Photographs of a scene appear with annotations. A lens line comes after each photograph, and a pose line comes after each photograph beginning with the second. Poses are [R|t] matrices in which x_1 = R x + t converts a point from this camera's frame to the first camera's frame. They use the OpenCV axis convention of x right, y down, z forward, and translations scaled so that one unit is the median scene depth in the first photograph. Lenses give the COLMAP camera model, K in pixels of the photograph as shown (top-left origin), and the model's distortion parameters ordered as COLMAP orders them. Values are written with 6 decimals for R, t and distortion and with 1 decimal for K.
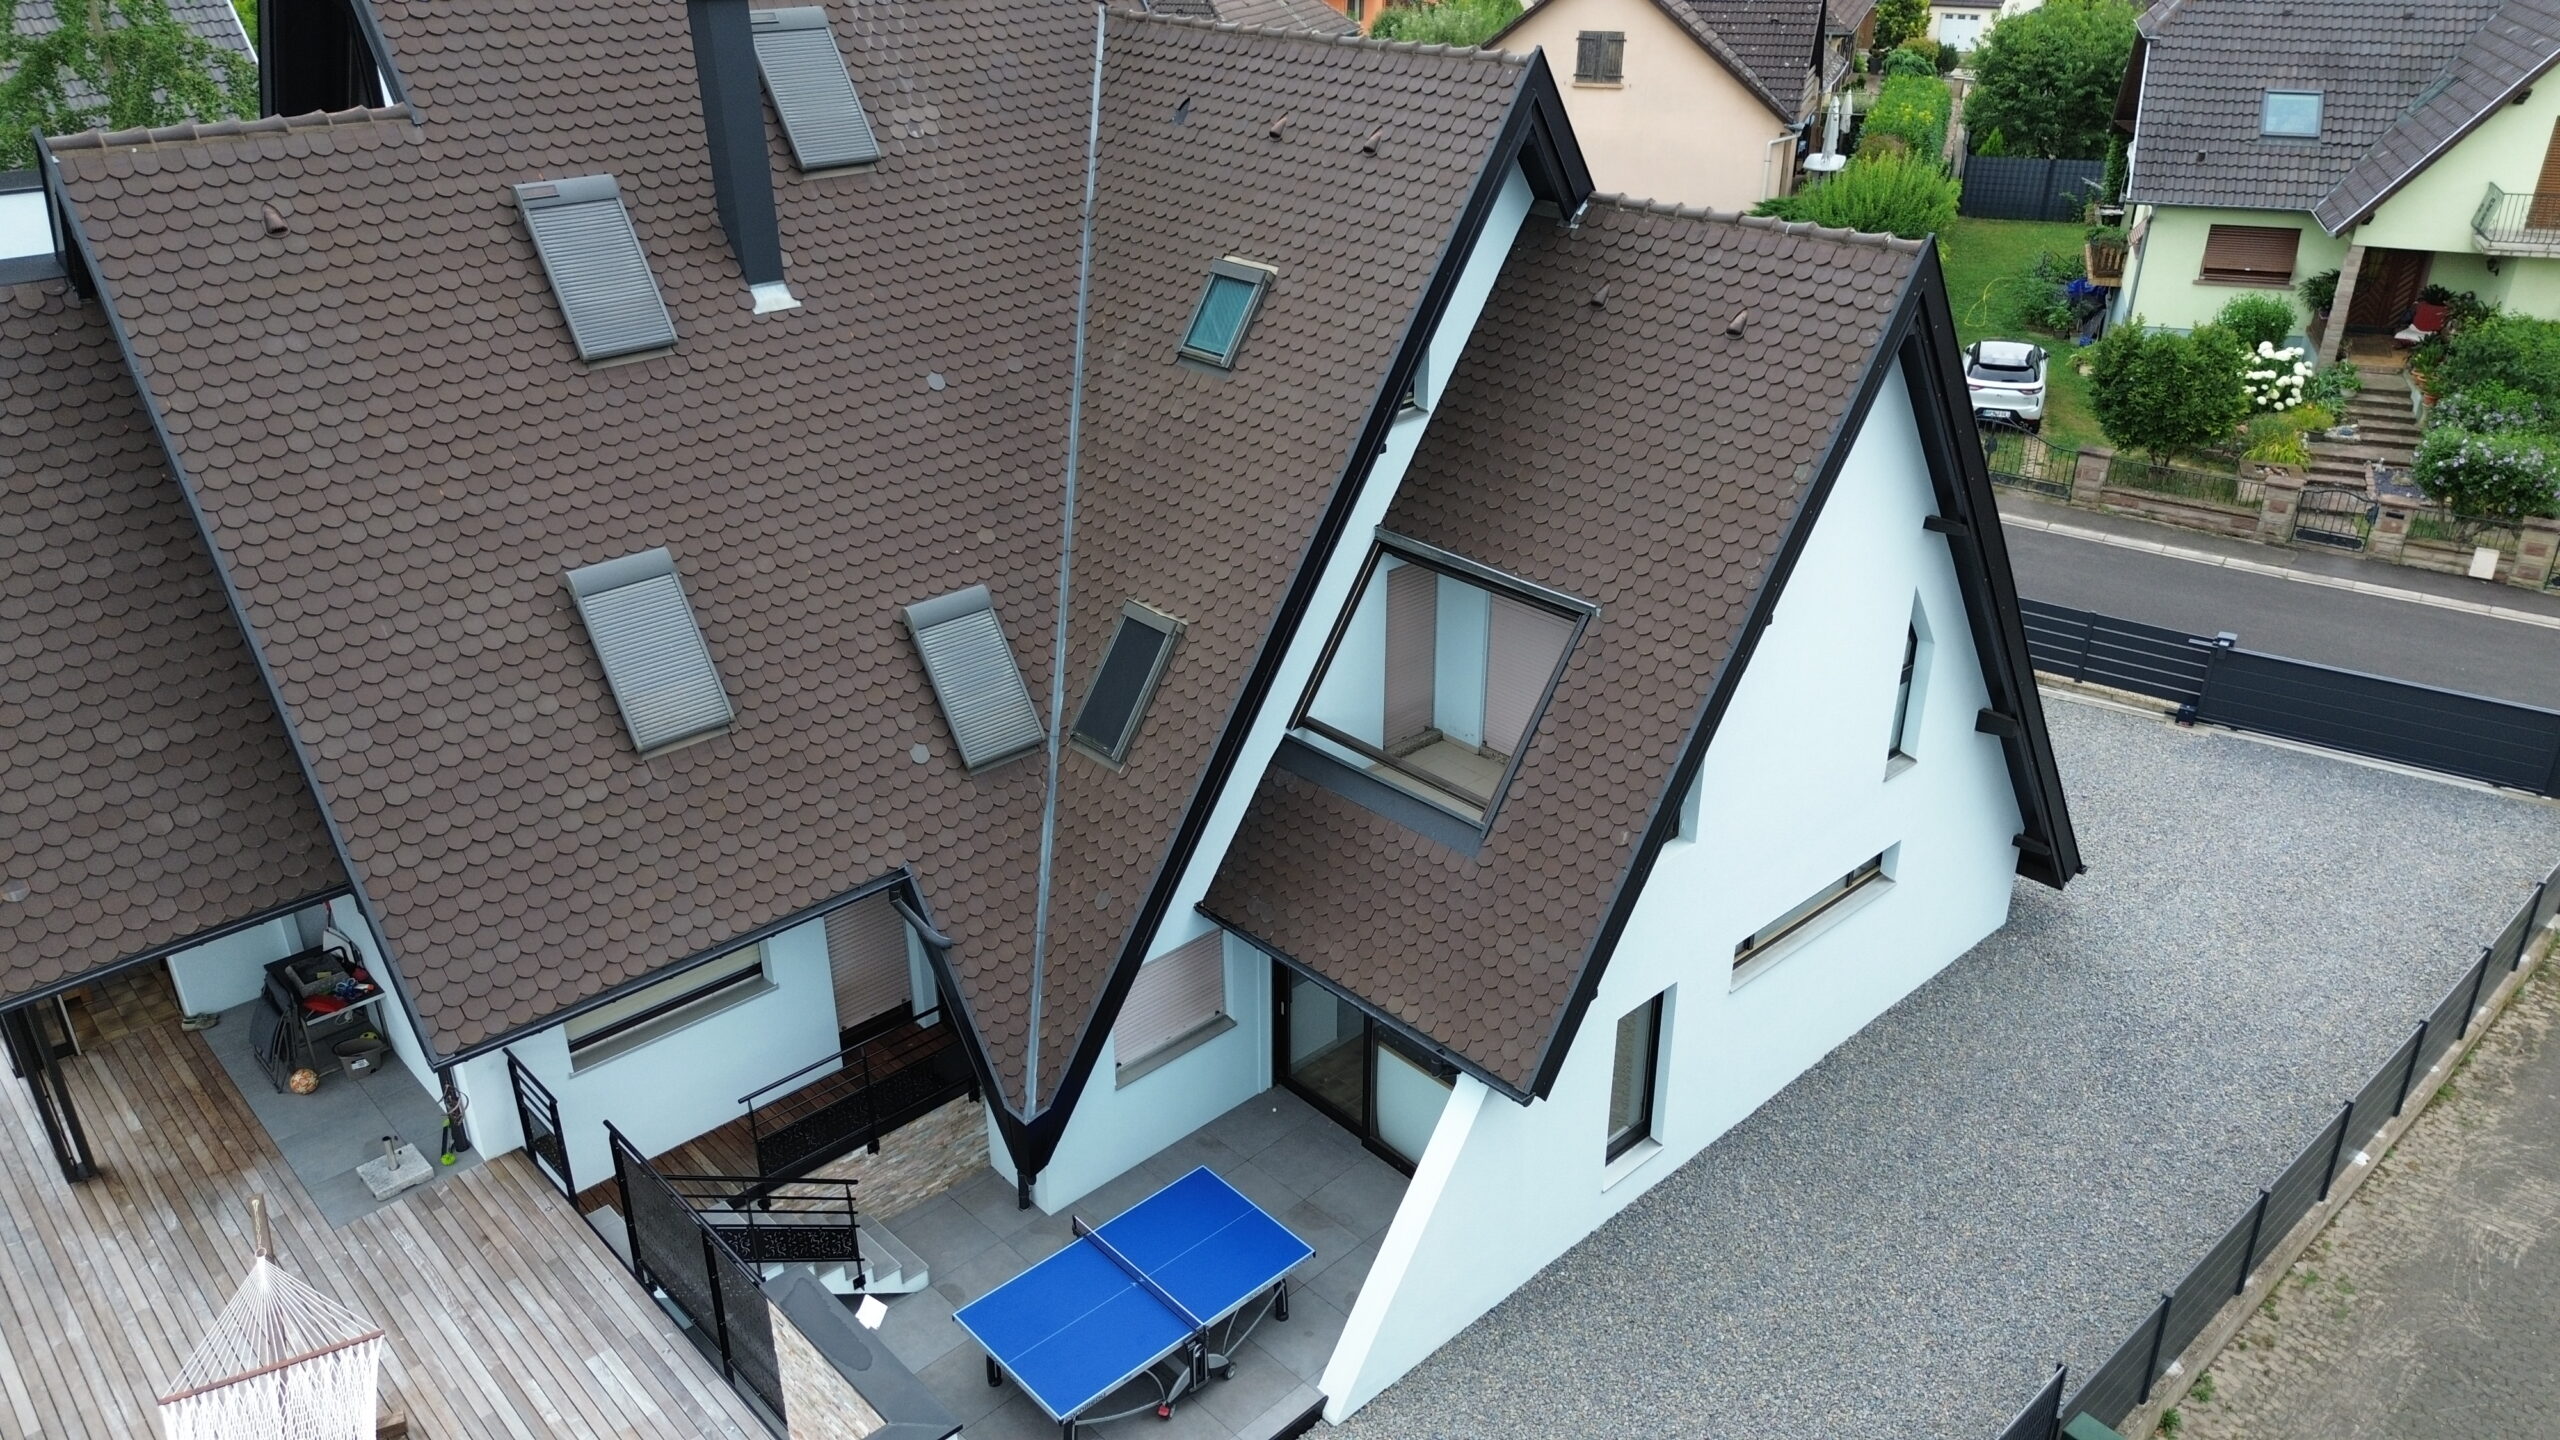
lens RADIAL K [[1824.1, 0, 1279.3], [0, 1824.1, 719.9], [0, 0, 1]] dist [0.075259, -0.074973]
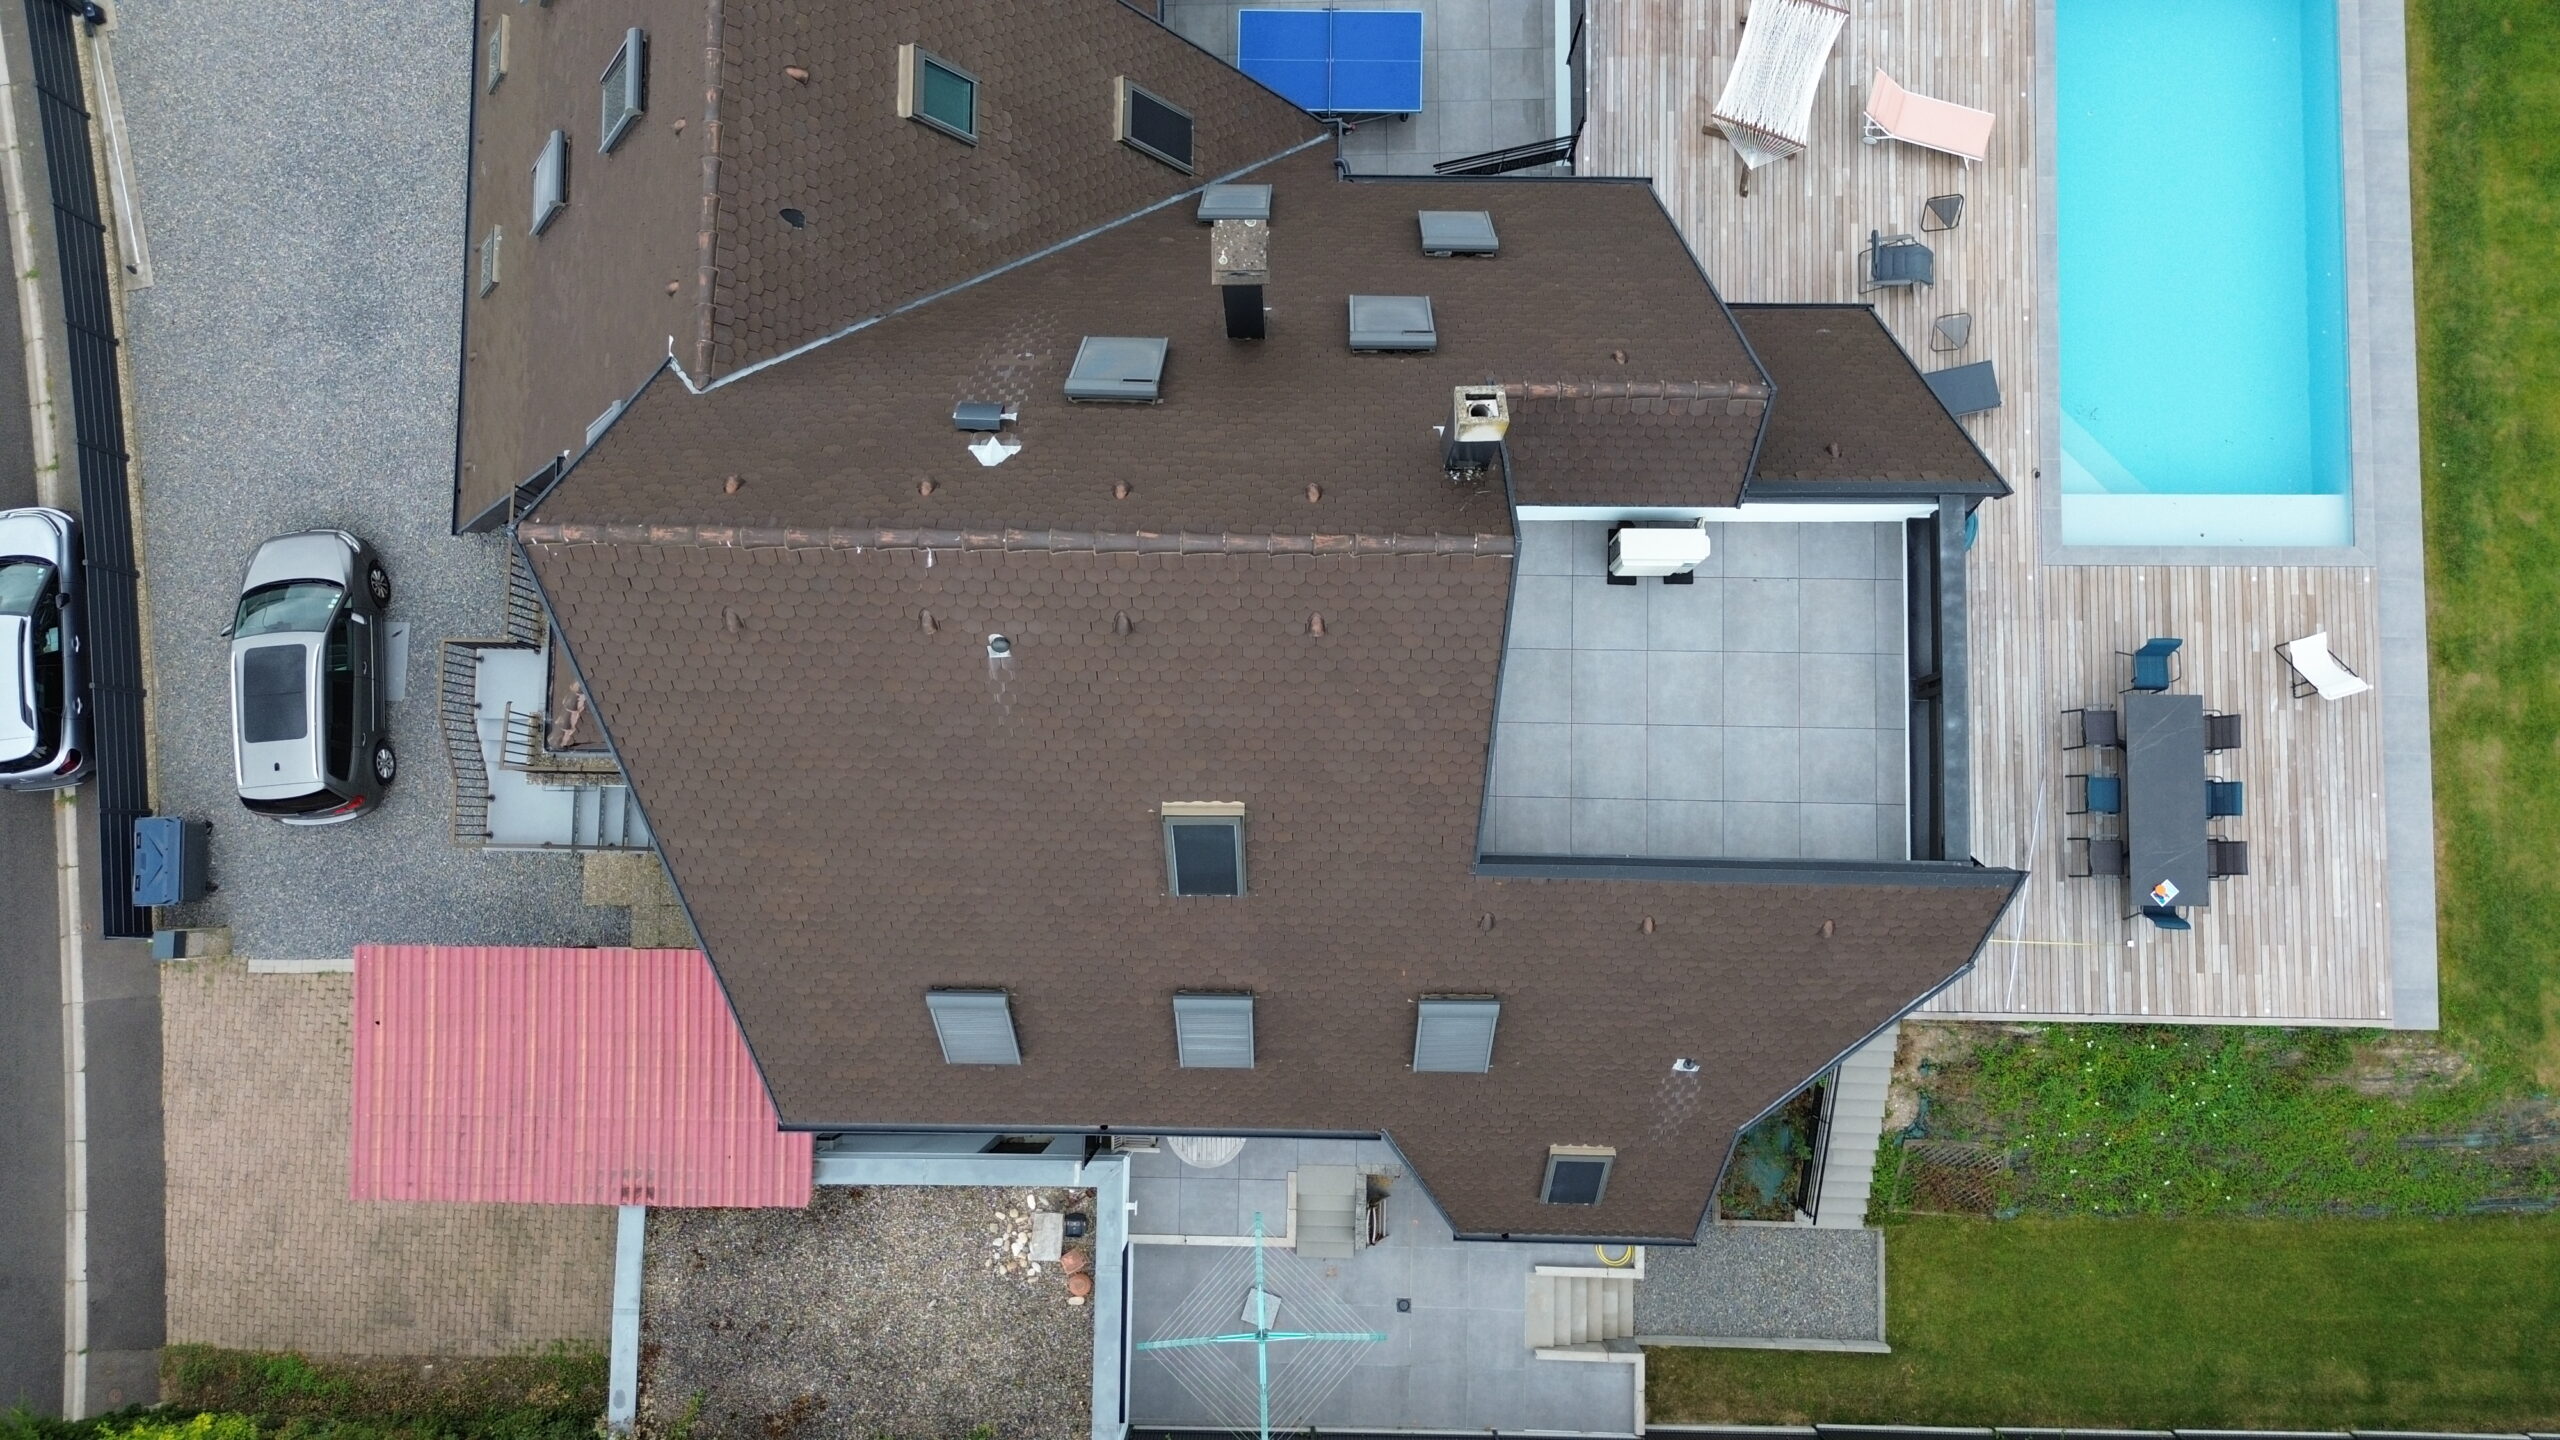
lens RADIAL K [[1824.1, 0, 1273.4], [0, 1824.1, 709.0], [0, 0, 1]] dist [0.075259, -0.074973]
pose [[-0.726448, -0.682771, 0.078082, -0.555175], [0.321969, -0.237765, 0.916408, -1.362846], [-0.607132, 0.690863, 0.392555, 0.719677]]
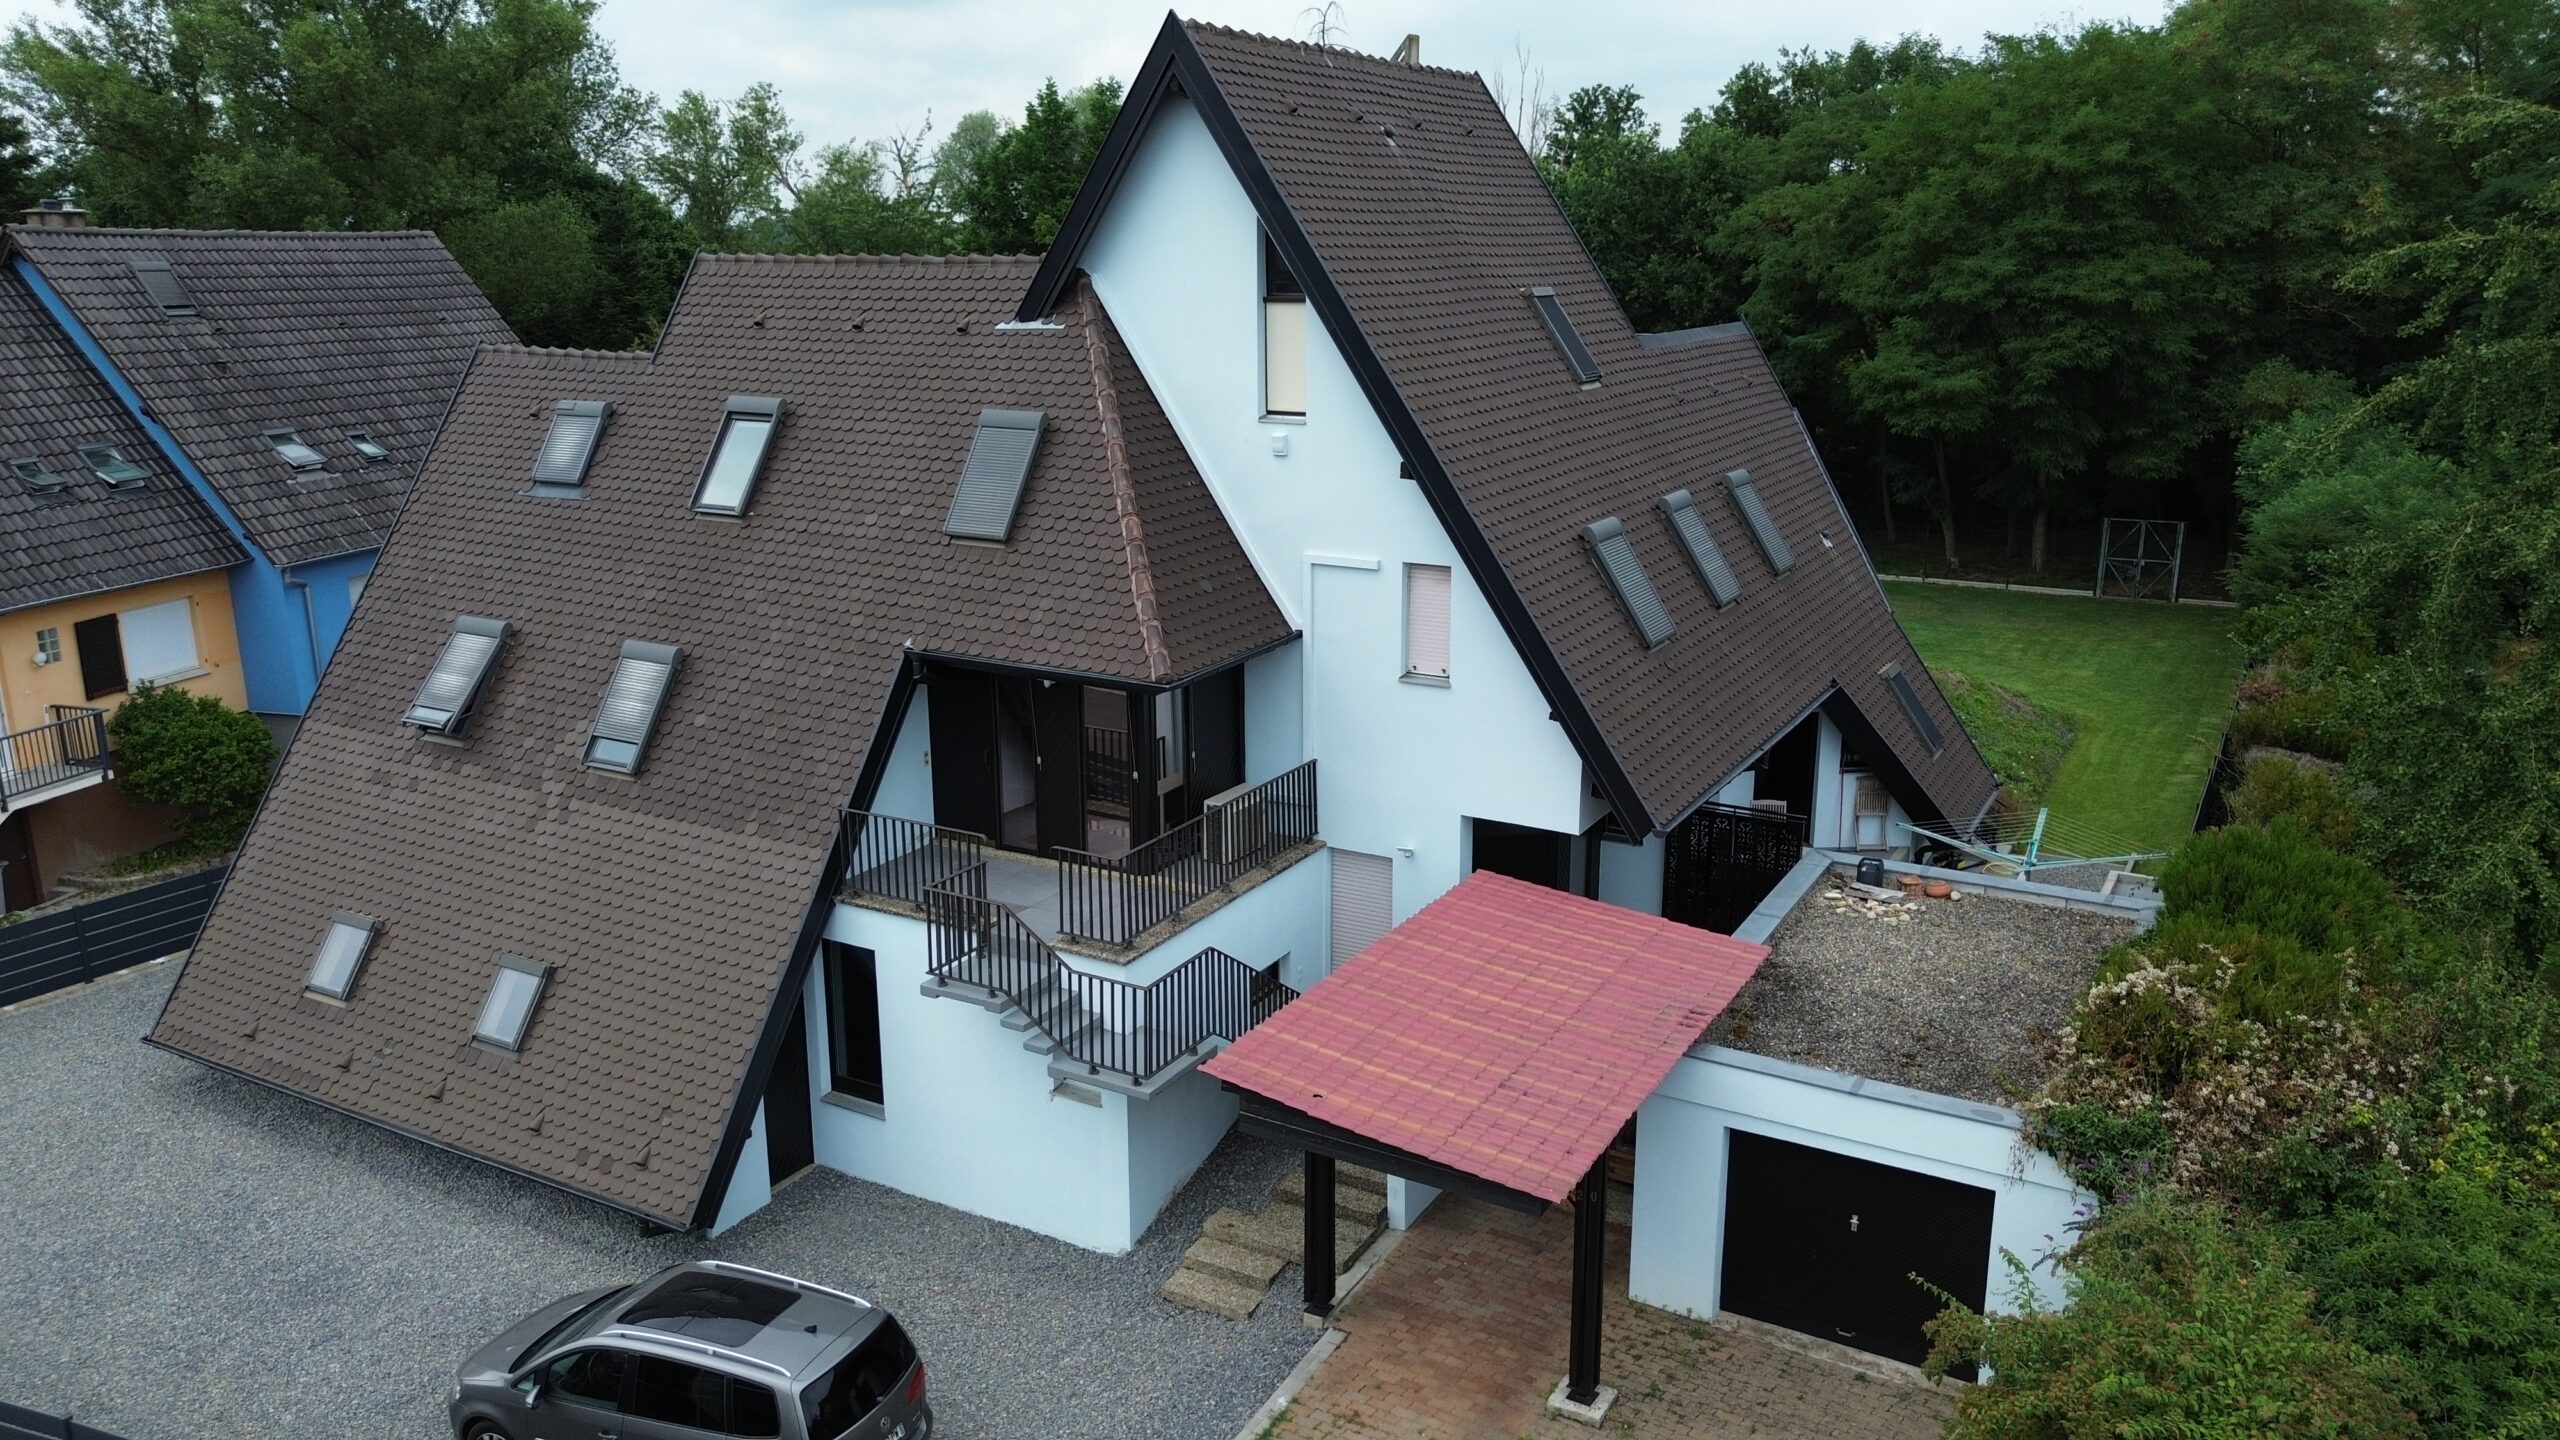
lens RADIAL K [[1824.1, 0, 1282.1], [0, 1824.1, 723.9], [0, 0, 1]] dist [0.075259, -0.074973]
pose [[-0.951892, 0.086176, -0.294066, 0.159622], [-0.124854, 0.767305, 0.629011, -1.047826], [0.279844, 0.635466, -0.719632, 2.397572]]
